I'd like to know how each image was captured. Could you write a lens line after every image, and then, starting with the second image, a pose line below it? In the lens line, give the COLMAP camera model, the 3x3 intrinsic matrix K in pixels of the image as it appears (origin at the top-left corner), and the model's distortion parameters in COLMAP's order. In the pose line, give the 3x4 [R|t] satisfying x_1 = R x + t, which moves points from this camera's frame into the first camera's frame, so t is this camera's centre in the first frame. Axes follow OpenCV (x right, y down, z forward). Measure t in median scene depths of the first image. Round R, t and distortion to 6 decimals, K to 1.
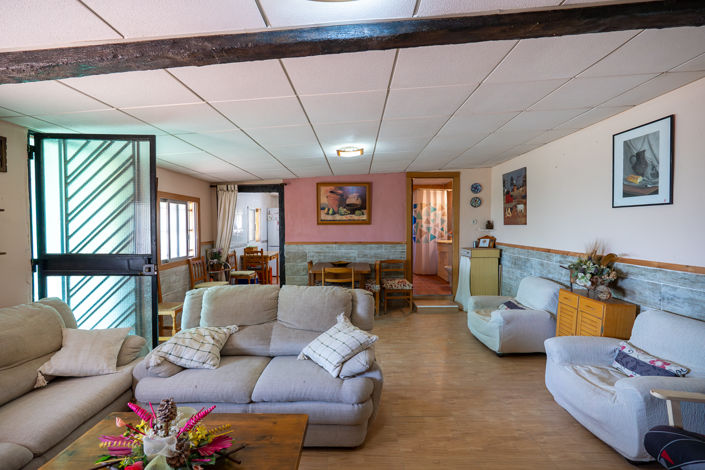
lens RADIAL K [[319.7, 0, 352.9], [0, 319.7, 230.0], [0, 0, 1]] dist [-0.002816, -0.000073]
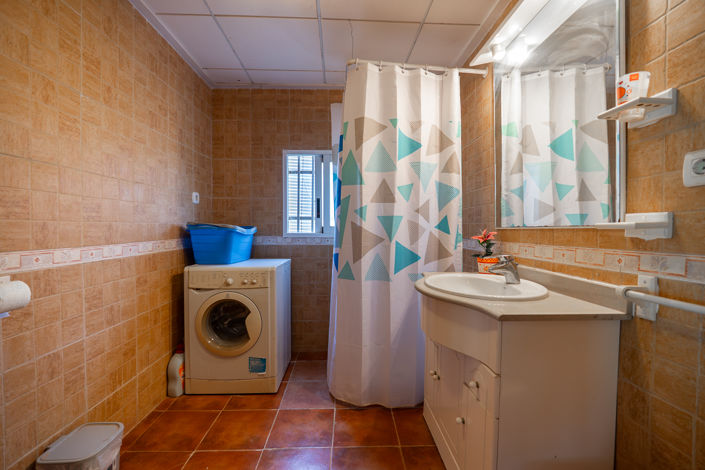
lens RADIAL K [[319.7, 0, 351.0], [0, 319.7, 233.0], [0, 0, 1]] dist [-0.002816, -0.000073]
pose [[0.999044, 0.002359, 0.043643, 0.197494], [-0.001954, 0.999955, -0.009330, 0.006128], [-0.043663, 0.009236, 0.999004, 0.755972]]
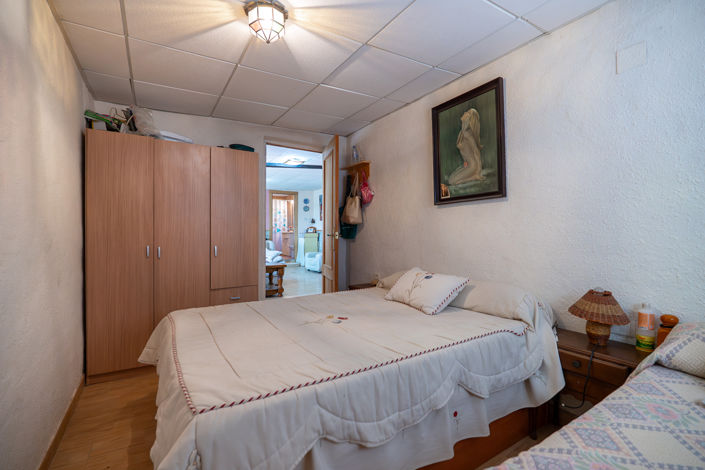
lens RADIAL K [[319.7, 0, 354.1], [0, 319.7, 232.5], [0, 0, 1]] dist [-0.002816, -0.000073]
pose [[0.848136, 0.006545, 0.529738, -0.271247], [0.001397, 0.999893, -0.014591, 0.059197], [-0.529776, 0.013116, 0.848036, -0.538959]]
